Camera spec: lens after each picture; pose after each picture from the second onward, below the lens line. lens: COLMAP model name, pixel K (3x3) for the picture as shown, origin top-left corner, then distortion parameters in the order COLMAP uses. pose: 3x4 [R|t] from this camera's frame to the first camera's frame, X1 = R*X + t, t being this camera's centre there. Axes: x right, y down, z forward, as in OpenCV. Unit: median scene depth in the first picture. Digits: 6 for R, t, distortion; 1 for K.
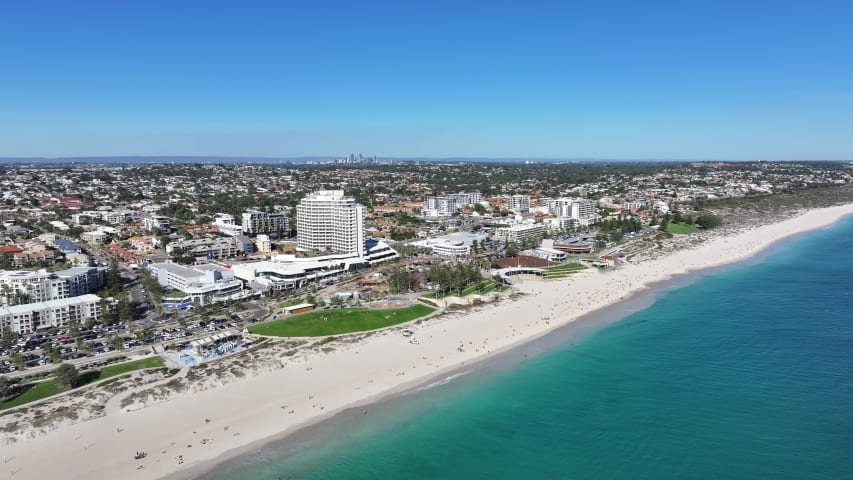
lens RADIAL K [[1762.7, 0, 426.5], [0, 1762.7, 240.0], [0, 0, 1]] dist [-0.062664, -0.016173]
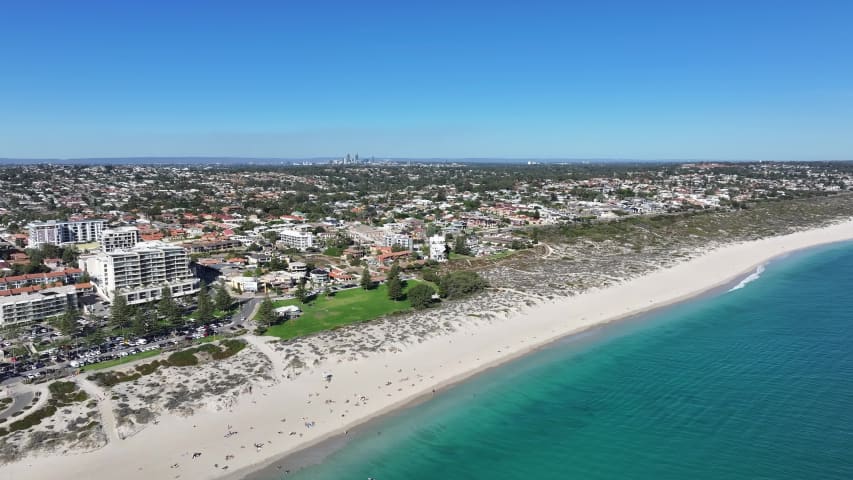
lens RADIAL K [[1270.1, 0, 450.0], [0, 1270.1, 239.8], [0, 0, 1]] dist [-0.002094, 0.049291]
pose [[0.993230, 0.006775, -0.115969, 0.213994], [-0.004724, 0.999828, 0.017953, -0.032222], [0.116071, -0.017283, 0.993091, 0.681550]]
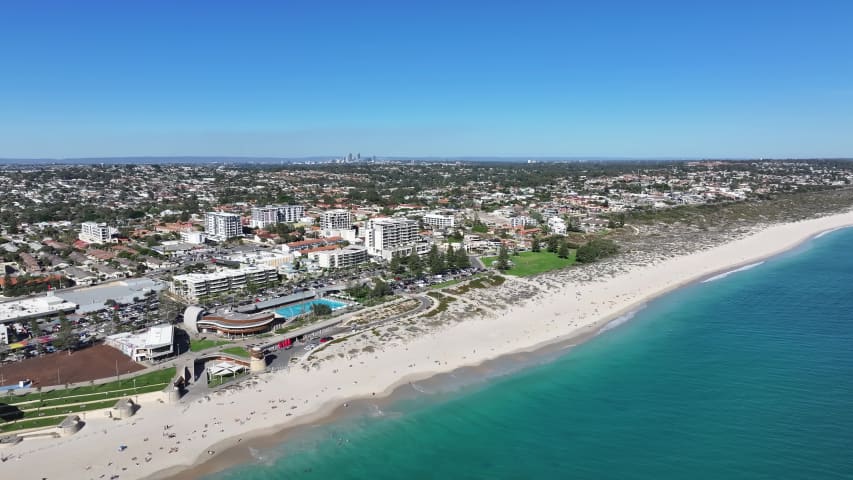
lens RADIAL K [[1417.2, 0, 426.5], [0, 1417.2, 240.0], [0, 0, 1]] dist [-0.014372, 0.018790]
pose [[0.996538, 0.001290, -0.083130, 0.148212], [-0.000298, 0.999929, 0.011947, -0.022169], [0.083140, -0.011881, 0.996467, 0.470172]]
